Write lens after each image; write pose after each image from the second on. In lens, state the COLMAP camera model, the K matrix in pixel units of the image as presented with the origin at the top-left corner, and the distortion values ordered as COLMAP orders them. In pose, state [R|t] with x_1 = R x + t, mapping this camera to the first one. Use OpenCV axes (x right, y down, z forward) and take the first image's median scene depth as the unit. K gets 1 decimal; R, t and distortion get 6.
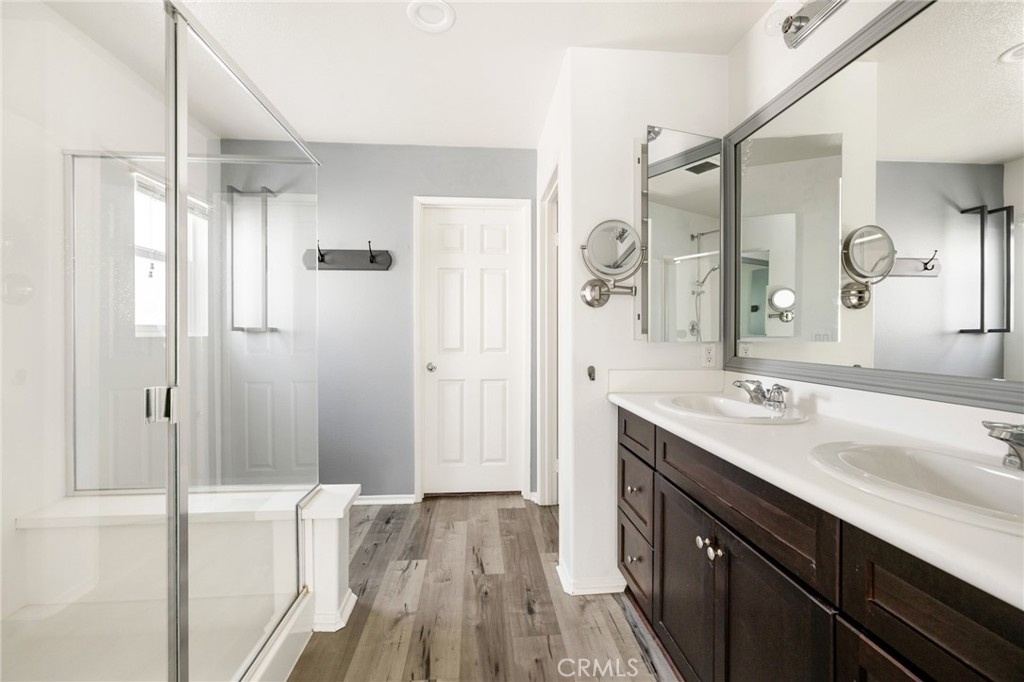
lens RADIAL K [[445.9, 0, 505.7], [0, 445.9, 340.9], [0, 0, 1]] dist [0.002835, -0.000476]
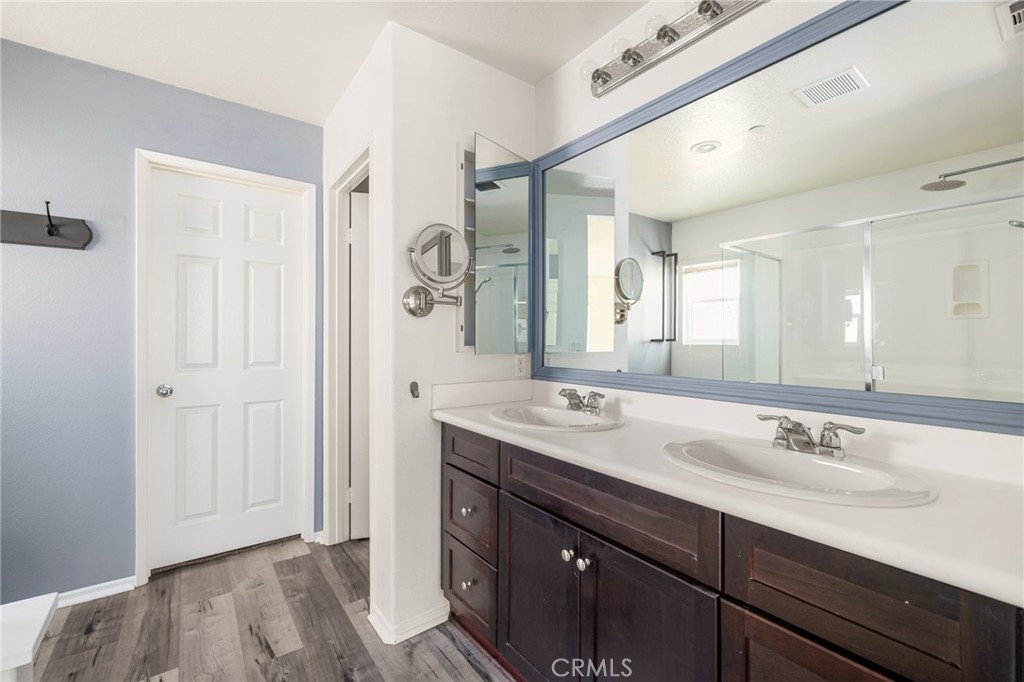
lens RADIAL K [[445.9, 0, 505.7], [0, 445.9, 340.9], [0, 0, 1]] dist [0.002835, -0.000476]
pose [[0.836841, -0.001701, 0.547444, -0.147953], [0.006683, 0.999952, -0.007109, -0.018729], [-0.547406, 0.009607, 0.836812, 0.141153]]
